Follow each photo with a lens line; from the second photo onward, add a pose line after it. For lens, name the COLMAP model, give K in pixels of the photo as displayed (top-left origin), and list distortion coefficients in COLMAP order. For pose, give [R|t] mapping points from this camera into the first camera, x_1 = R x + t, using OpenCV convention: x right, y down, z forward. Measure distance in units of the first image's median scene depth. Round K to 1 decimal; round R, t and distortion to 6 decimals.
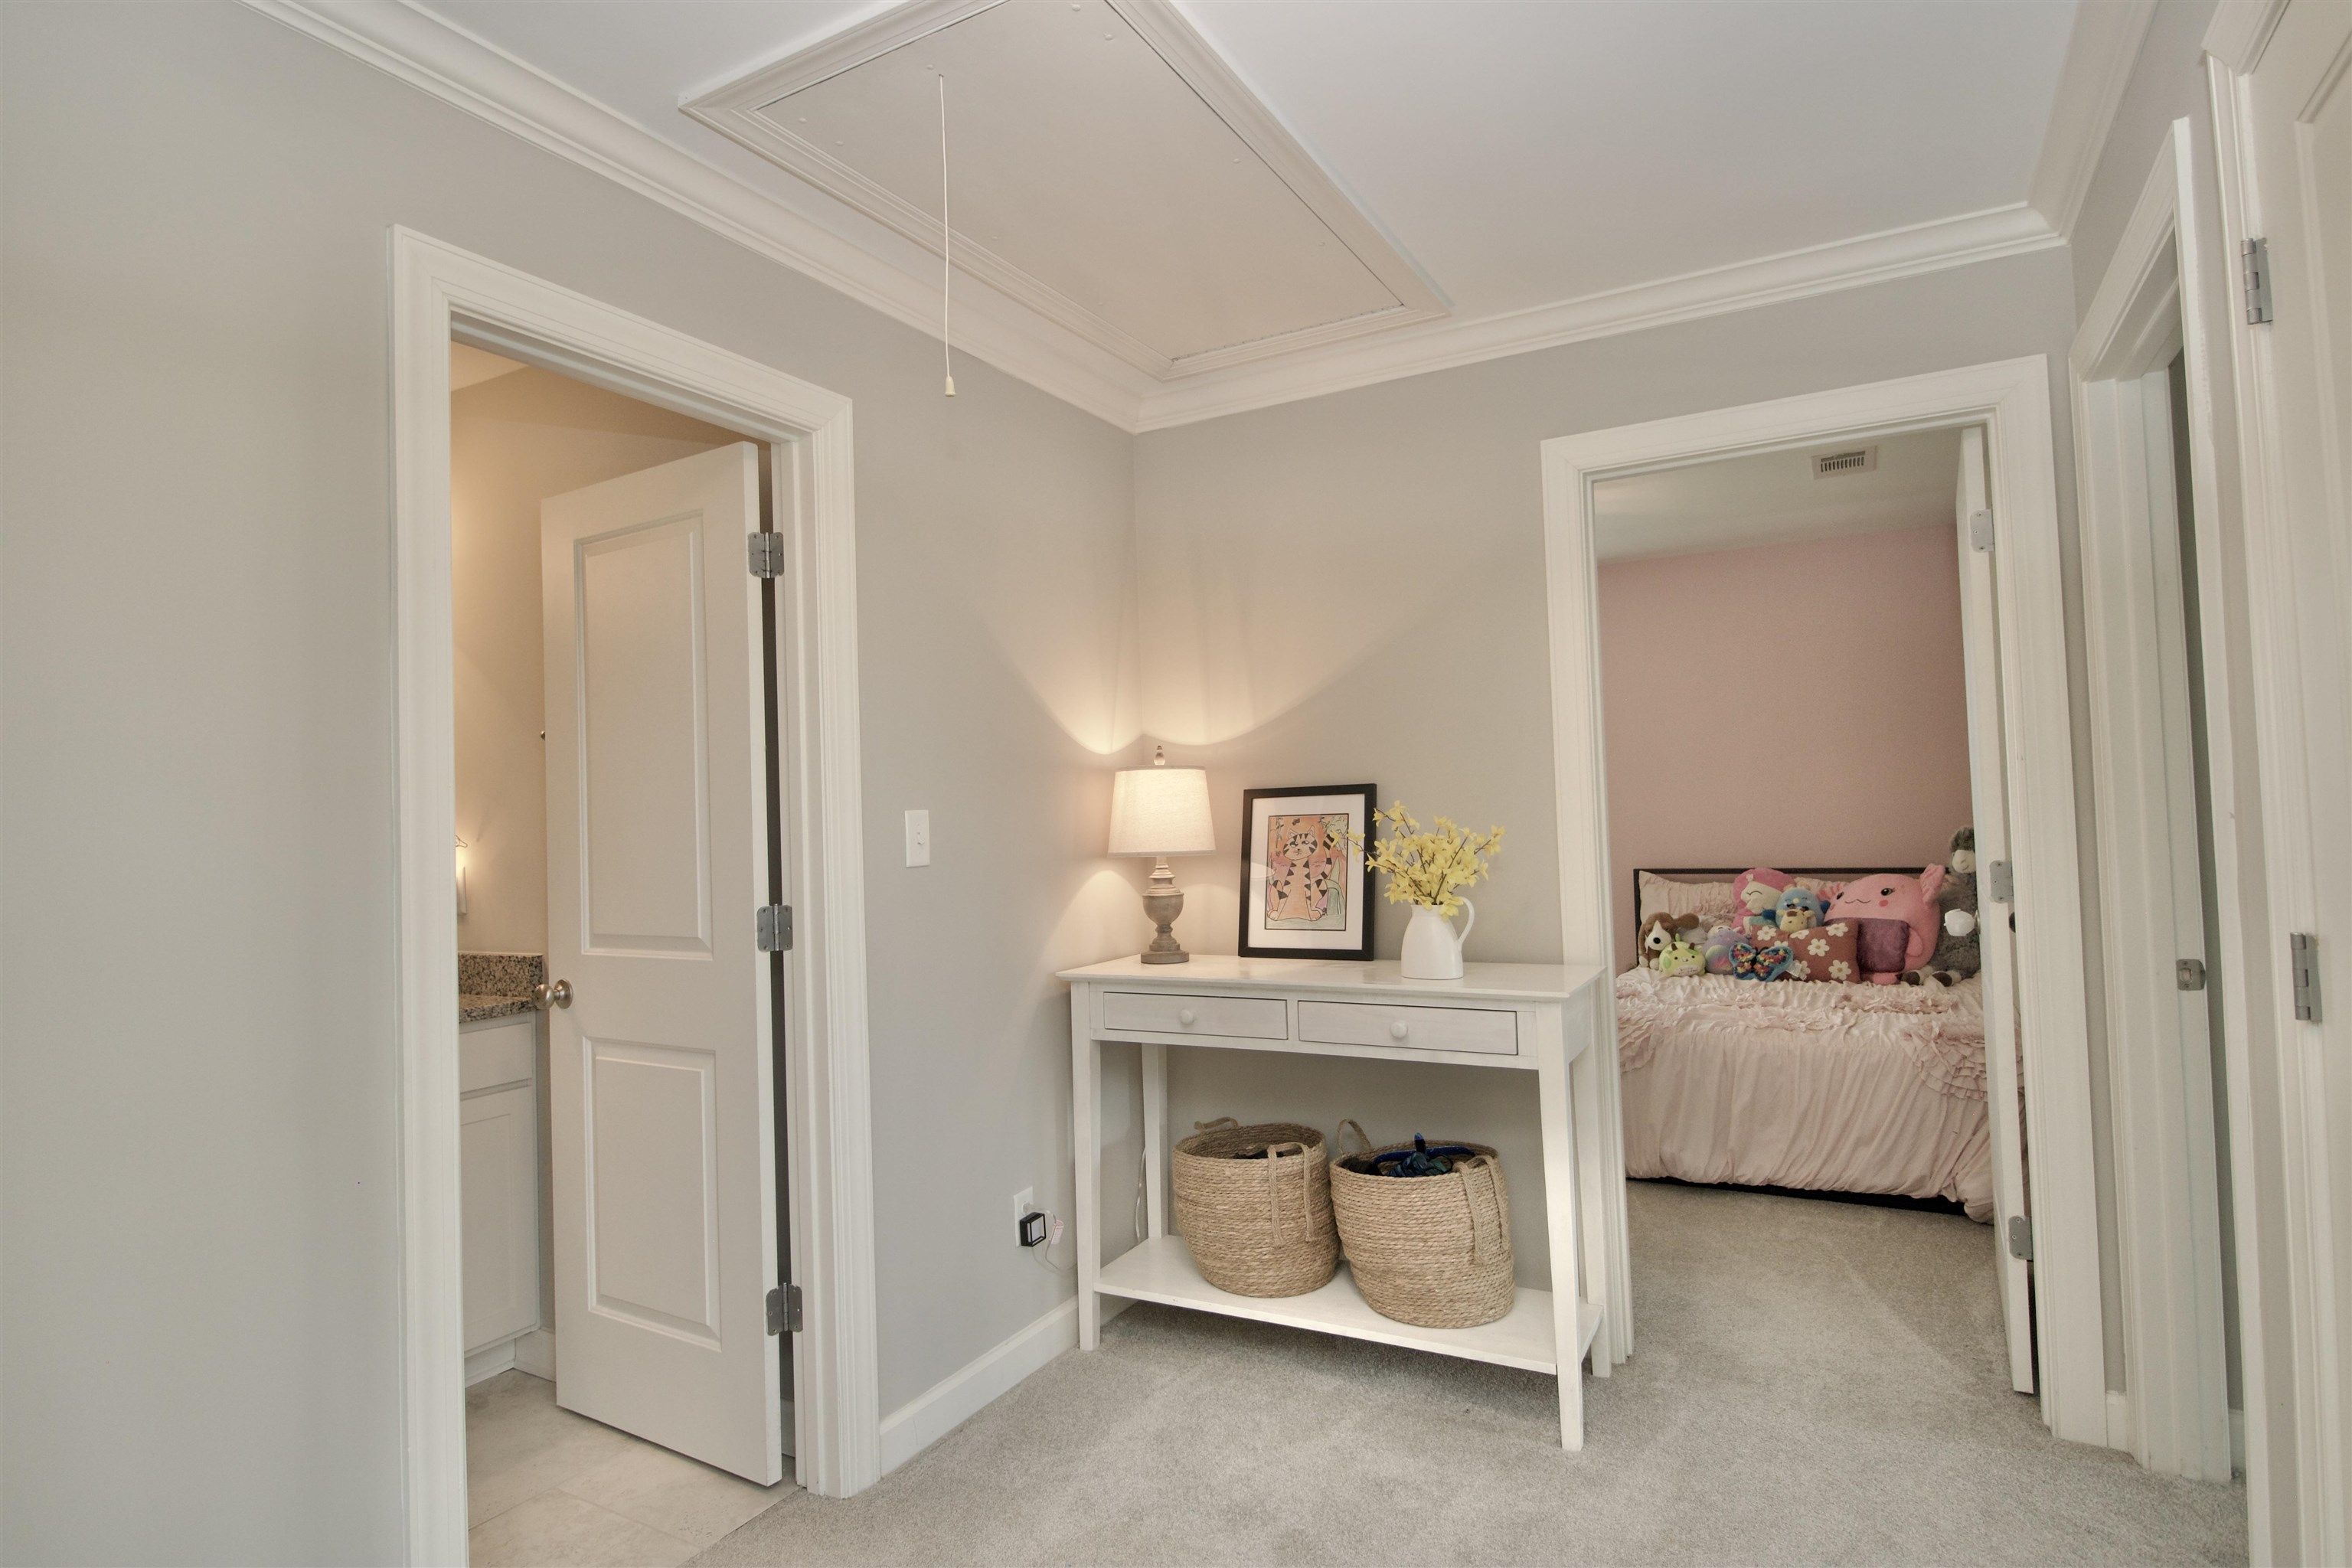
lens RADIAL K [[1265.4, 0, 1160.5], [0, 1265.4, 786.5], [0, 0, 1]] dist [0.002210, -0.007478]
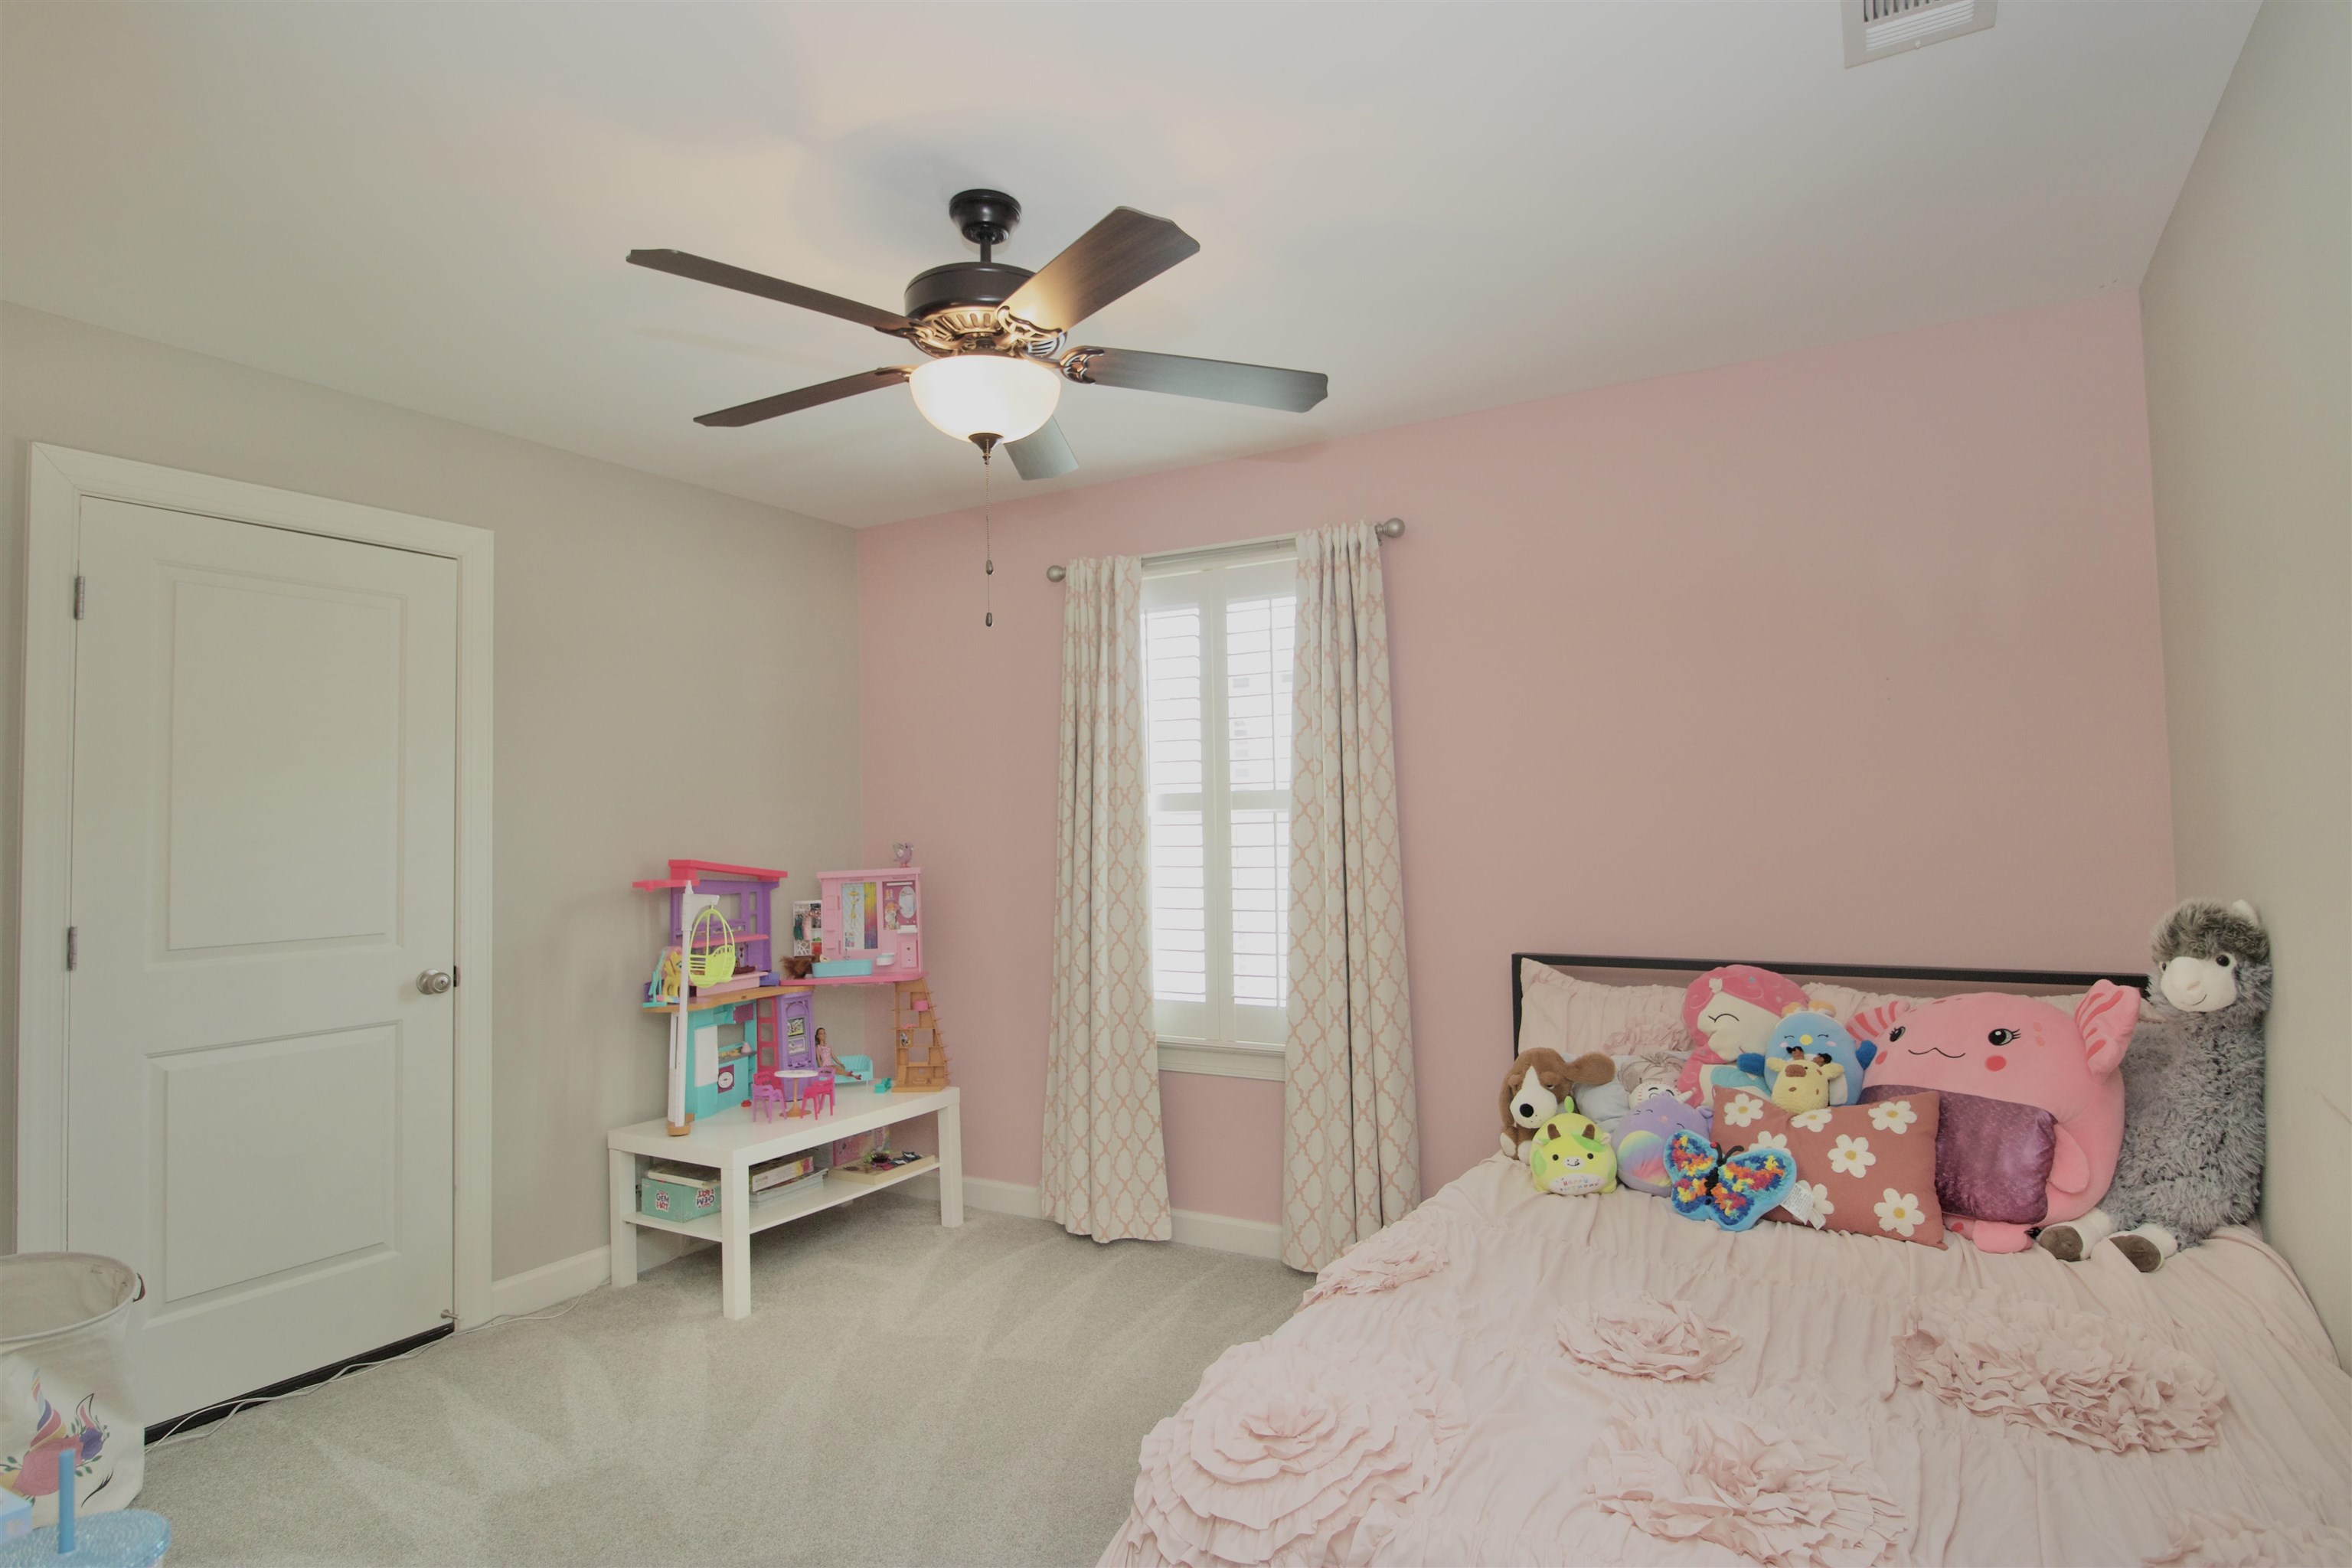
lens RADIAL K [[1265.4, 0, 1184.0], [0, 1265.4, 781.8], [0, 0, 1]] dist [0.002210, -0.007478]
pose [[0.999830, 0.016922, -0.007372, 0.270835], [-0.017041, 0.999719, -0.016455, 0.003183], [0.007092, 0.016577, 0.999837, 0.521740]]
